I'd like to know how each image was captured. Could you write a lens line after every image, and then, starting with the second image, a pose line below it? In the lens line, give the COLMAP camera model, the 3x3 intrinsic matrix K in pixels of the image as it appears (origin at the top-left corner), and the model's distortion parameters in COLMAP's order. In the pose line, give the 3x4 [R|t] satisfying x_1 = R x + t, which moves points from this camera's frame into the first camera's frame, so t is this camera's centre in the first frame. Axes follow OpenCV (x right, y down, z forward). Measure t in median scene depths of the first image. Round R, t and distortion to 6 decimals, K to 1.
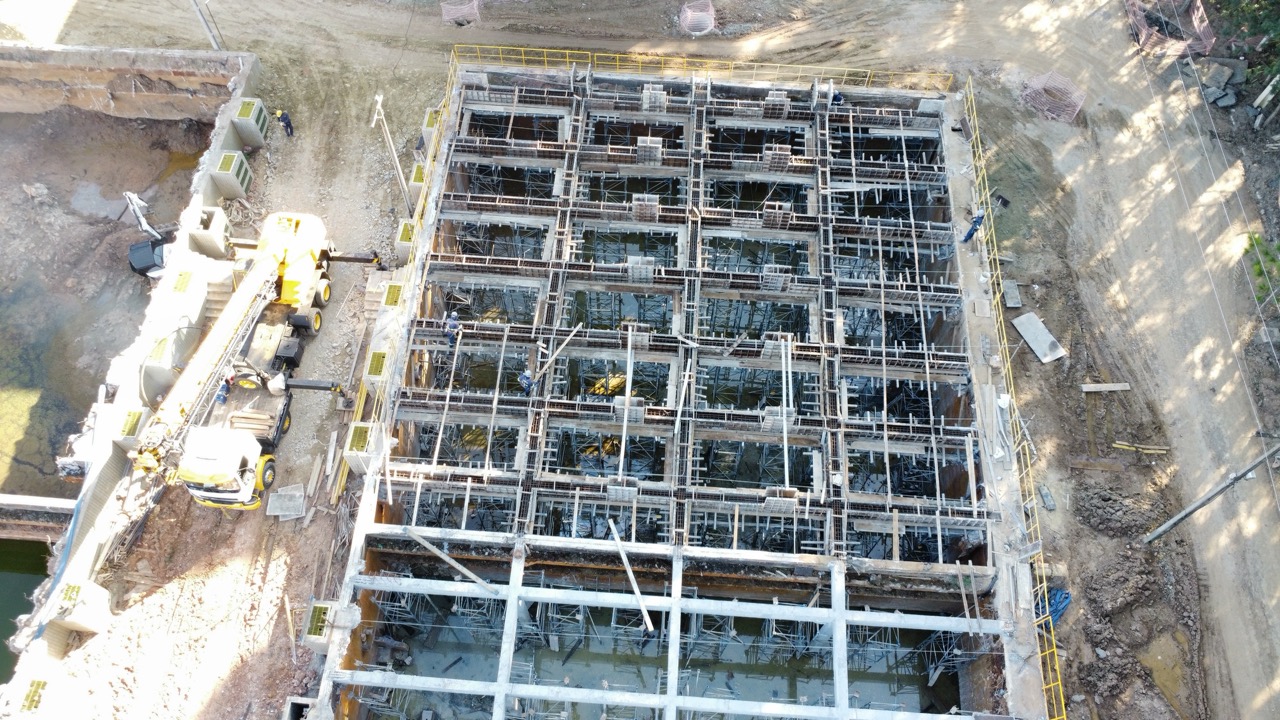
lens RADIAL K [[930.9, 0, 634.4], [0, 930.9, 359.3], [0, 0, 1]] dist [-0.026515, -0.011983]
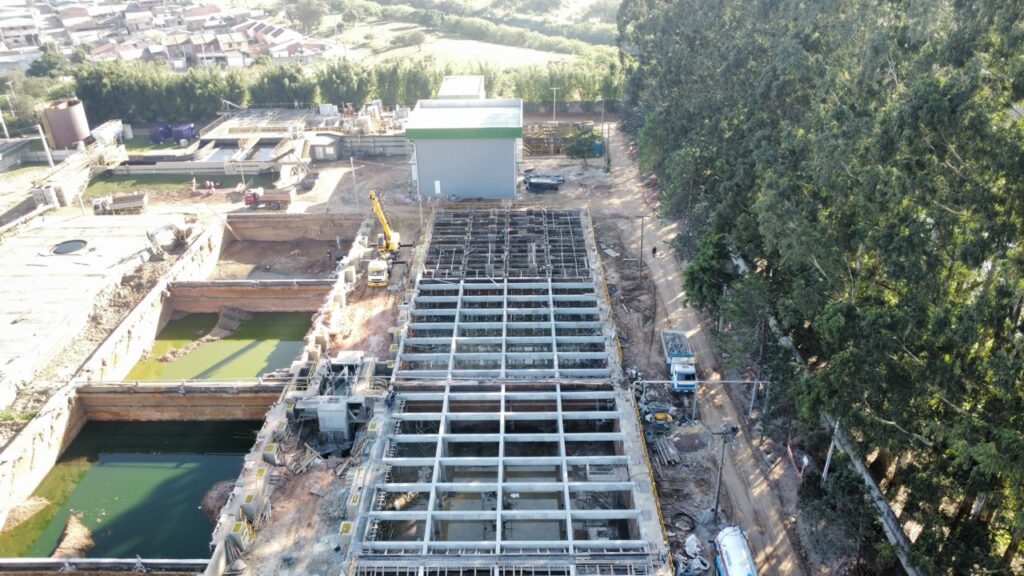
lens RADIAL K [[744.7, 0, 507.5], [0, 744.7, 287.4], [0, 0, 1]] dist [-0.026515, -0.011983]
pose [[0.997806, -0.053001, 0.039680, -0.064009], [0.066031, 0.840498, -0.537777, 1.802626], [-0.004848, 0.539217, 0.842153, -1.446198]]
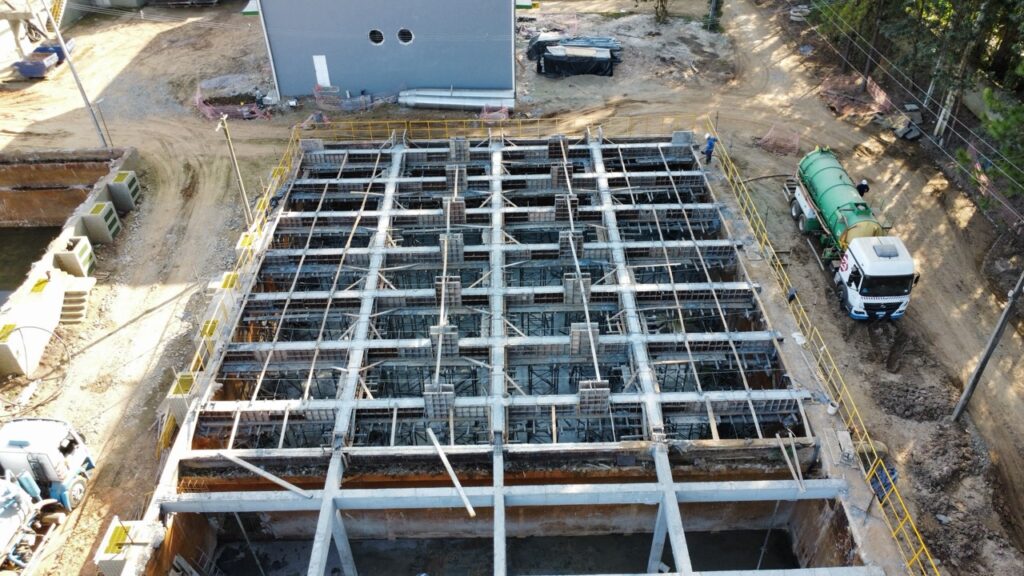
lens RADIAL K [[744.7, 0, 507.5], [0, 744.7, 287.4], [0, 0, 1]] dist [-0.026515, -0.011983]
pose [[0.996121, -0.073753, 0.047994, 0.031472], [0.086361, 0.924001, -0.372511, 0.339839], [-0.016873, 0.375211, 0.926786, 0.199377]]
